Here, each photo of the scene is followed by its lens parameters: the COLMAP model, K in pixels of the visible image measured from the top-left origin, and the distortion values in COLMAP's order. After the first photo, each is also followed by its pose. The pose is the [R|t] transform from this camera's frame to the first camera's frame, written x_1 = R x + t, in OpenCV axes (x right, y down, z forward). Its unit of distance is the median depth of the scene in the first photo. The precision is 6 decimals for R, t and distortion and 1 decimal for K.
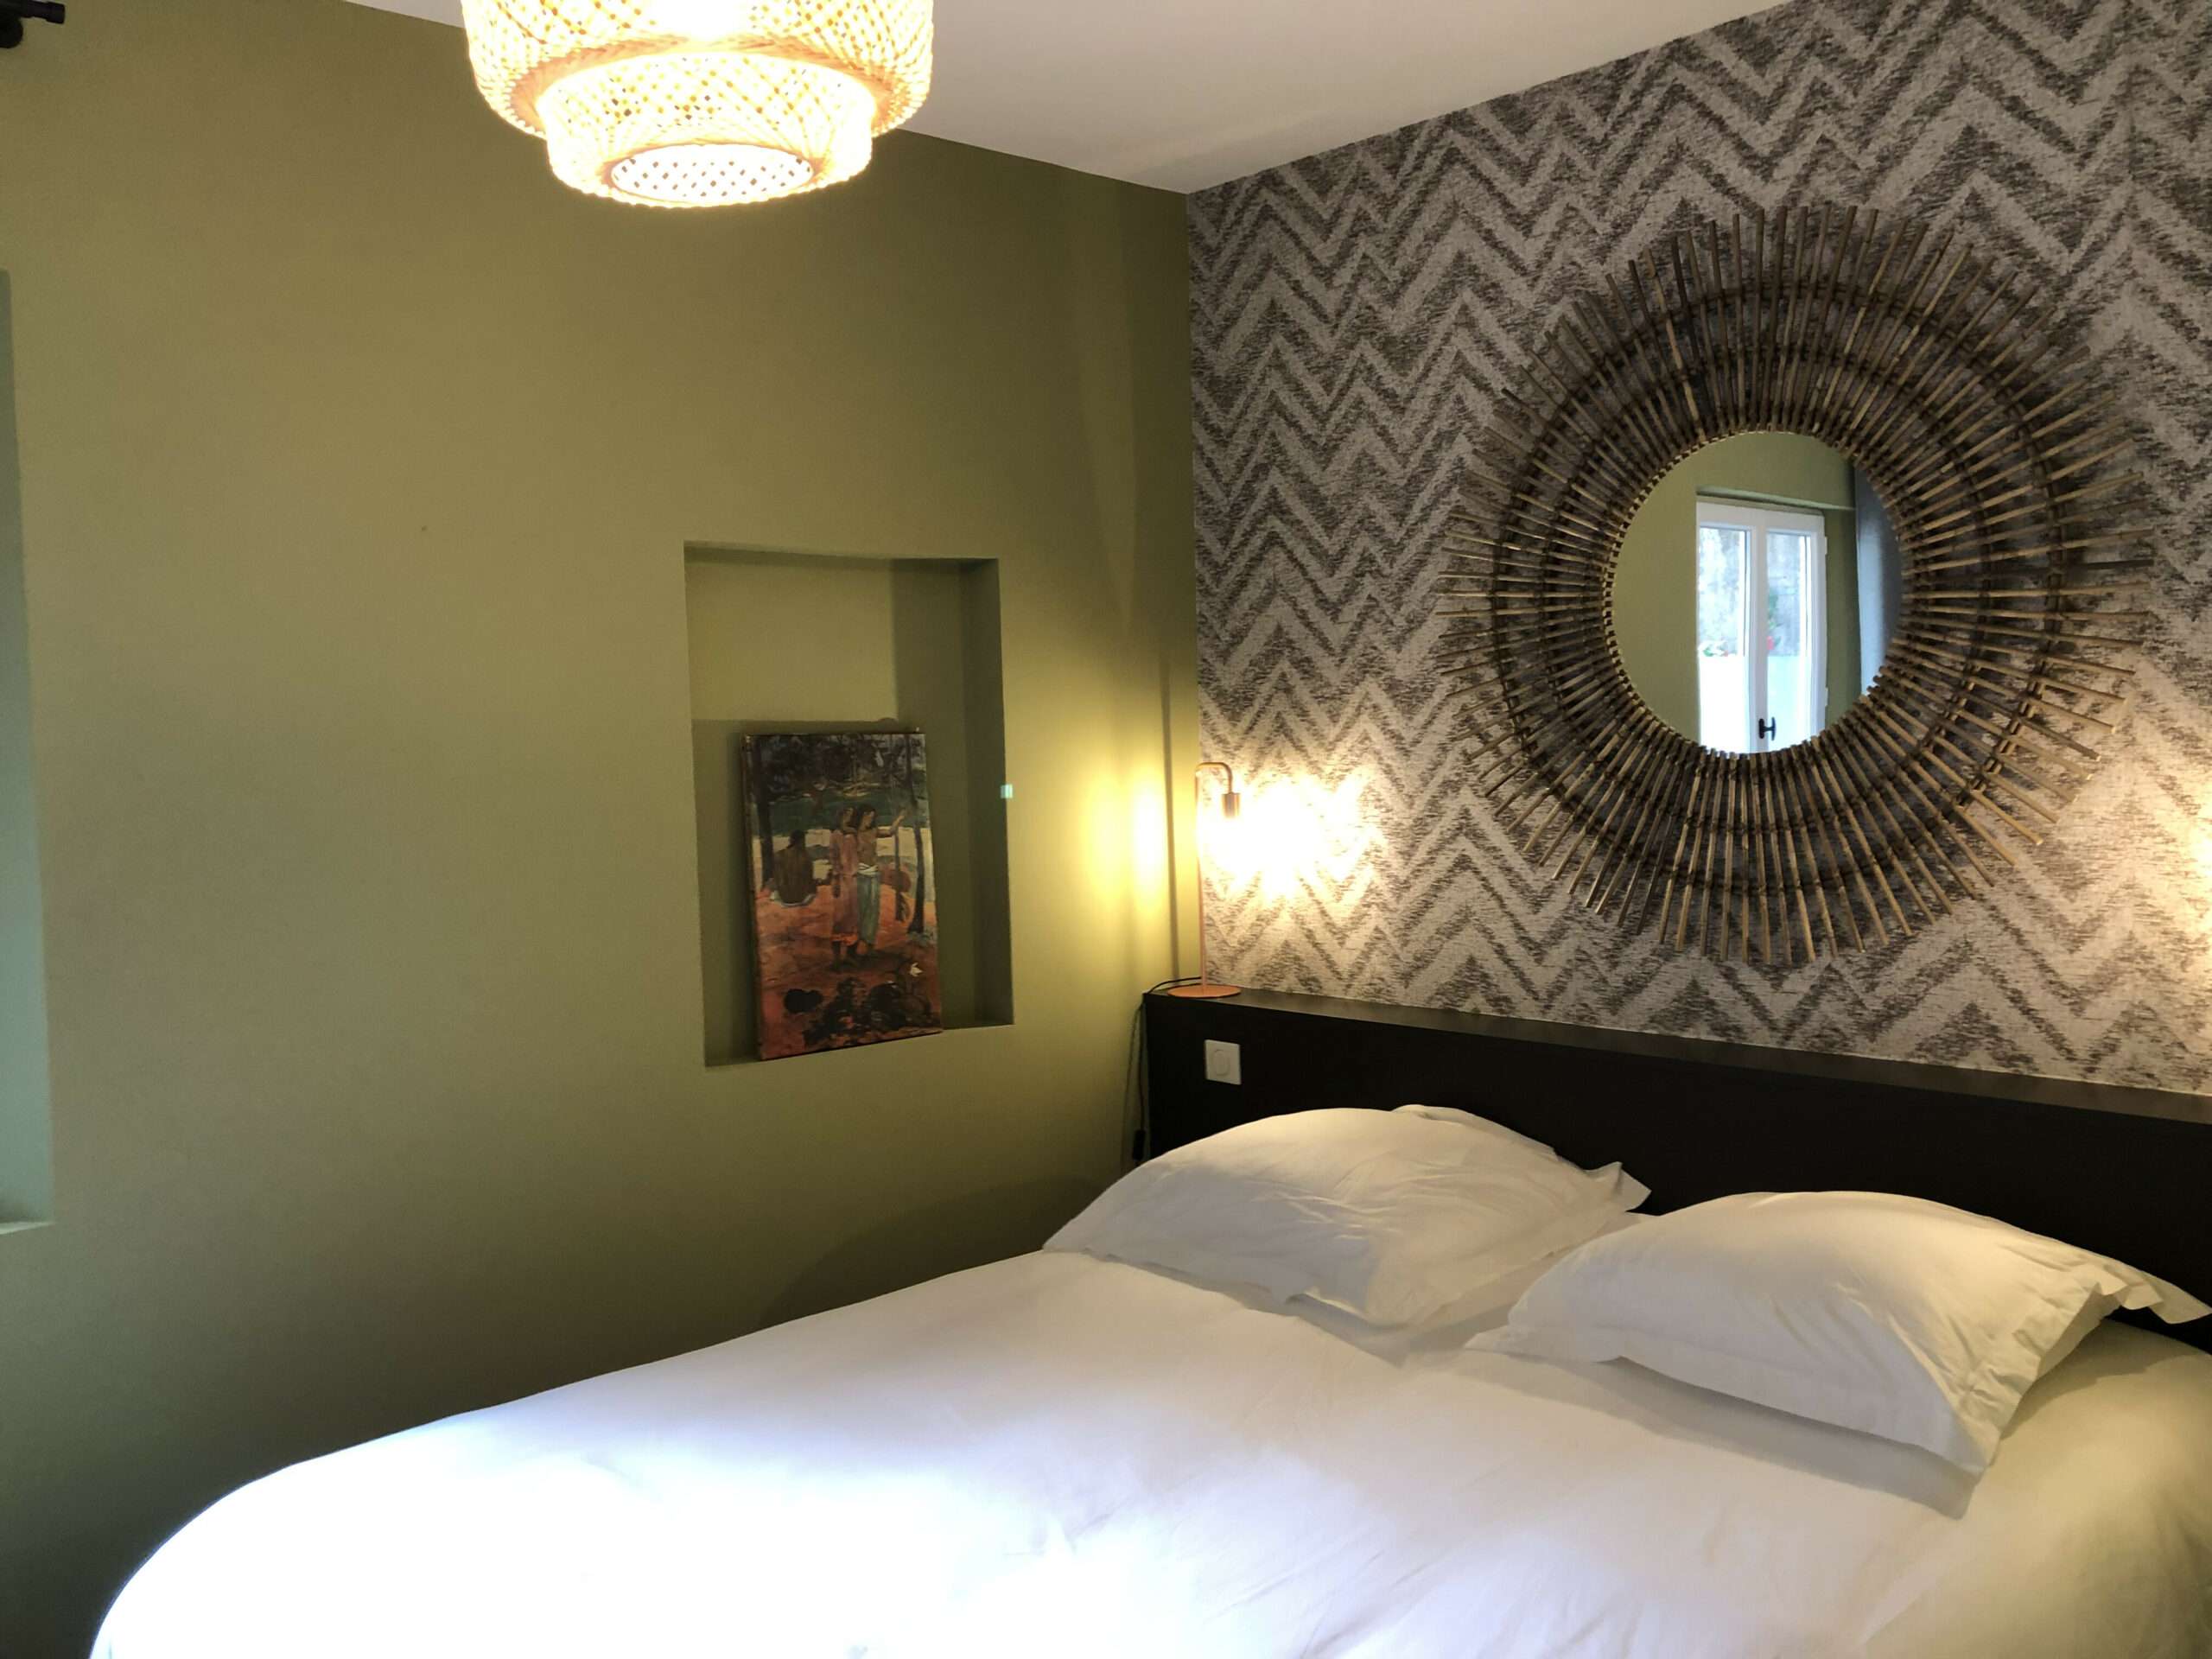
lens RADIAL K [[1811.2, 0, 1102.3], [0, 1811.2, 846.4], [0, 0, 1]] dist [0.057861, -0.101261]
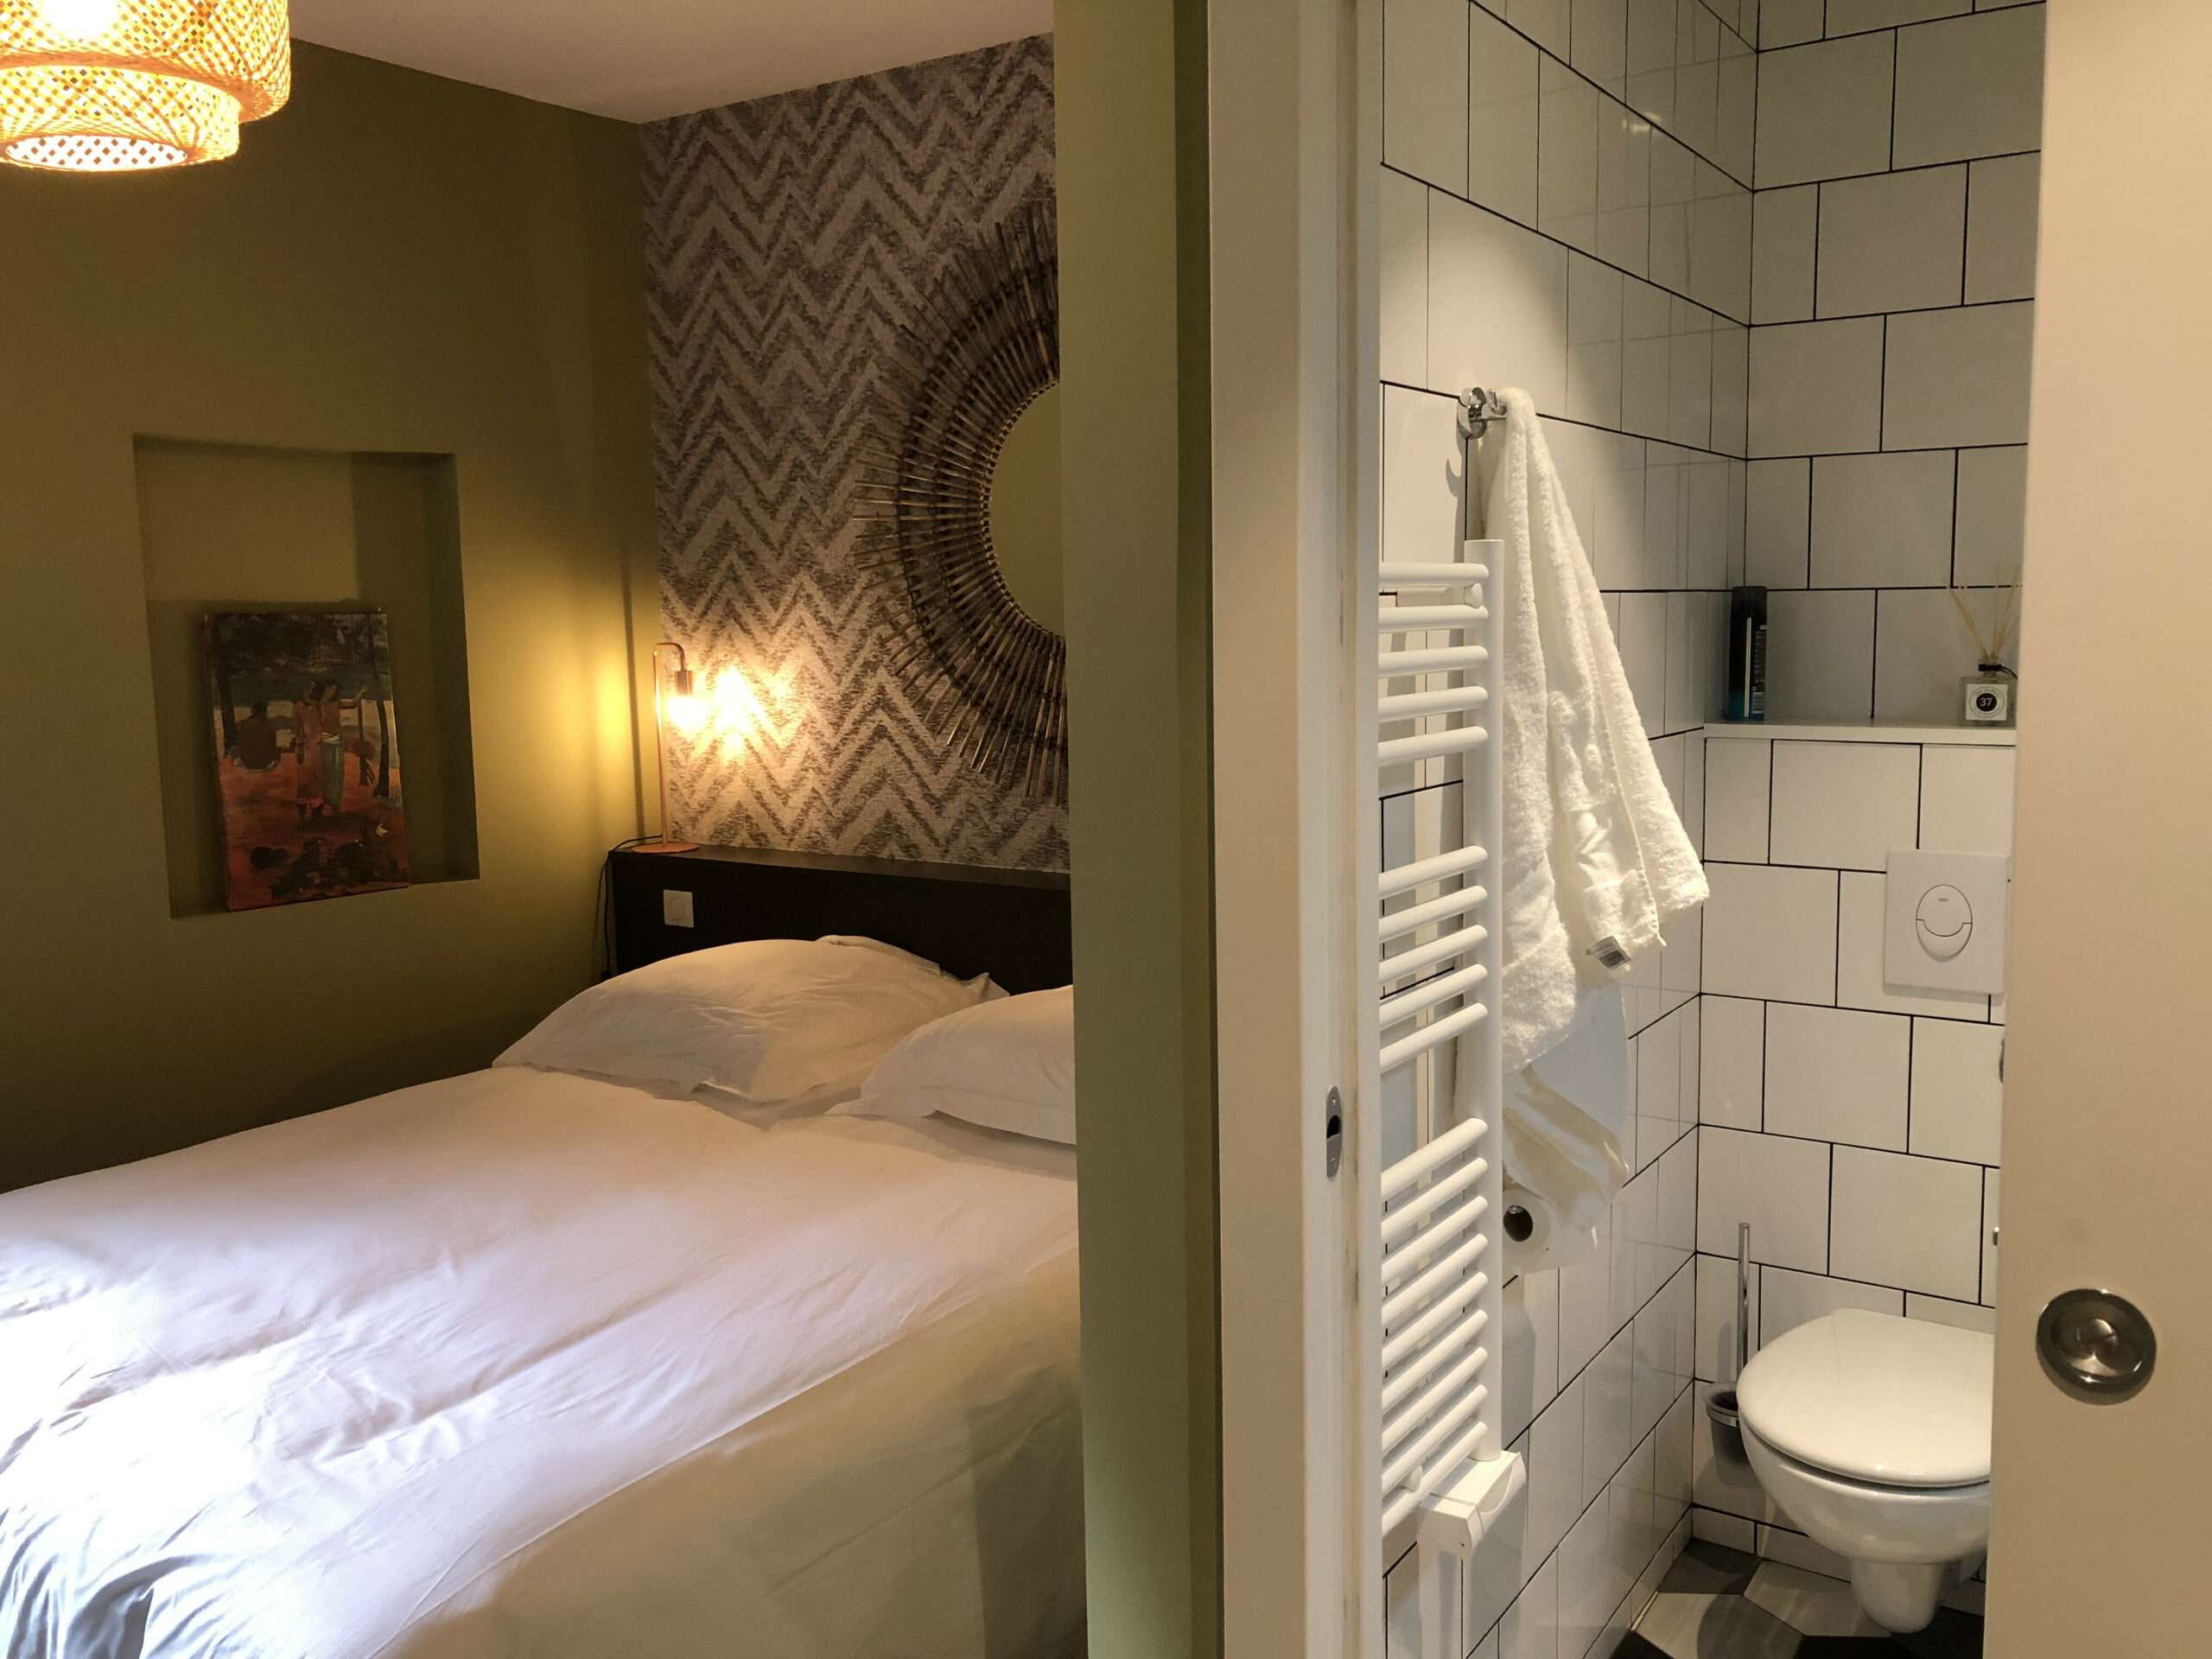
lens RADIAL K [[1811.2, 0, 1115.1], [0, 1811.2, 837.8], [0, 0, 1]] dist [0.057861, -0.101261]
pose [[0.974703, -0.015303, 0.222977, 0.085856], [0.002020, 0.998216, 0.059675, 0.008007], [-0.223493, -0.057715, 0.972995, -0.181430]]
